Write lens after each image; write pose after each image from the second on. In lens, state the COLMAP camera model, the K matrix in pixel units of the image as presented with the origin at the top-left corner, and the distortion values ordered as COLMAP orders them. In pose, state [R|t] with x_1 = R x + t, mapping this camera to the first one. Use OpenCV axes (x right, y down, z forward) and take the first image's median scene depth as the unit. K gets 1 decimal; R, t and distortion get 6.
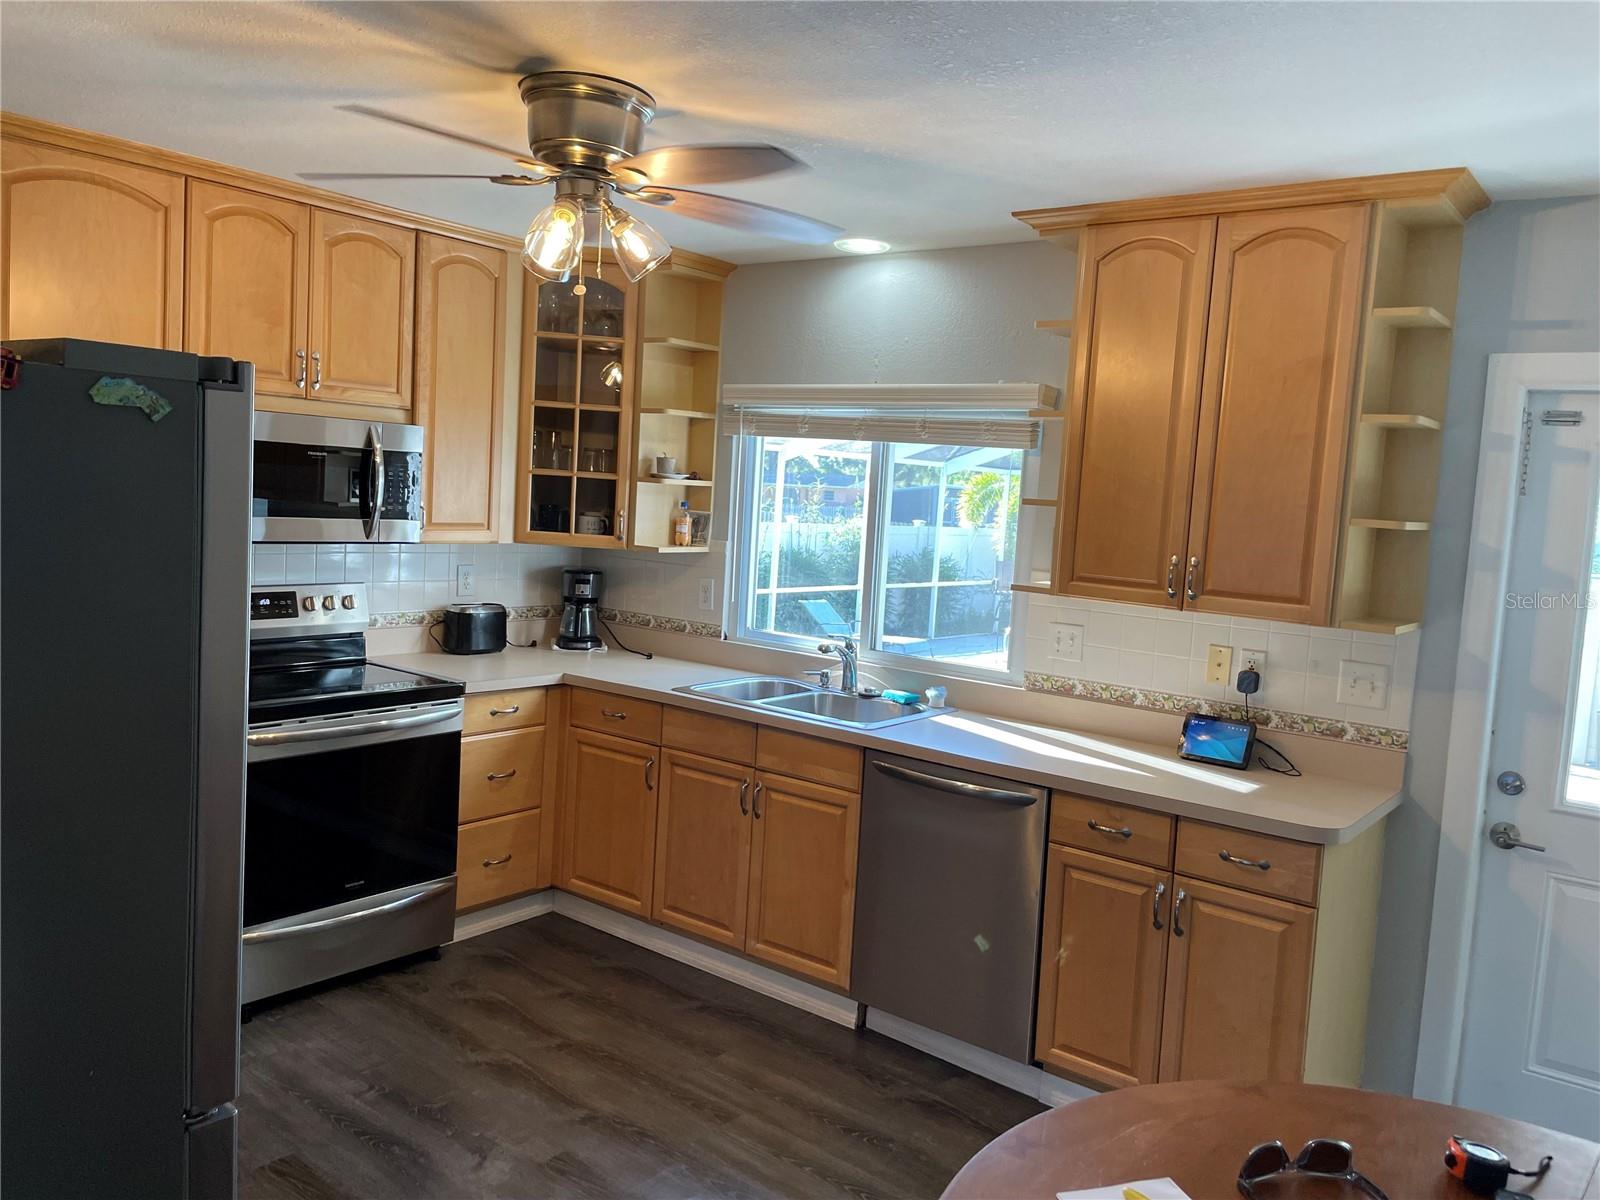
lens RADIAL K [[1216.4, 0, 802.9], [0, 1216.4, 599.7], [0, 0, 1]] dist [0.015637, 0.001883]
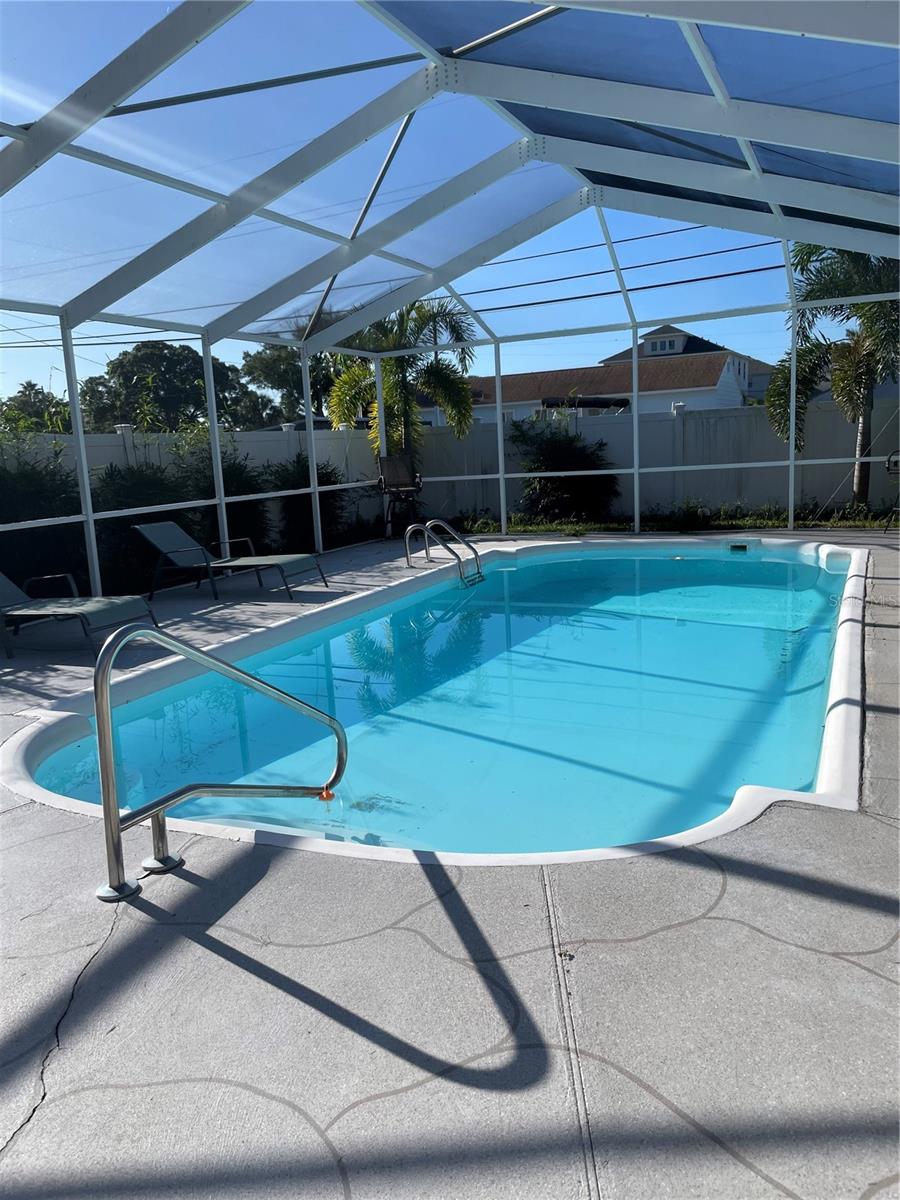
lens RADIAL K [[912.3, 0, 451.6], [0, 912.3, 601.6], [0, 0, 1]] dist [0.015637, 0.001883]
pose [[0.959673, -0.158905, 0.231898, 0.037267], [0.140913, 0.985710, 0.092301, 0.018501], [-0.243251, -0.055902, 0.968351, 0.329413]]
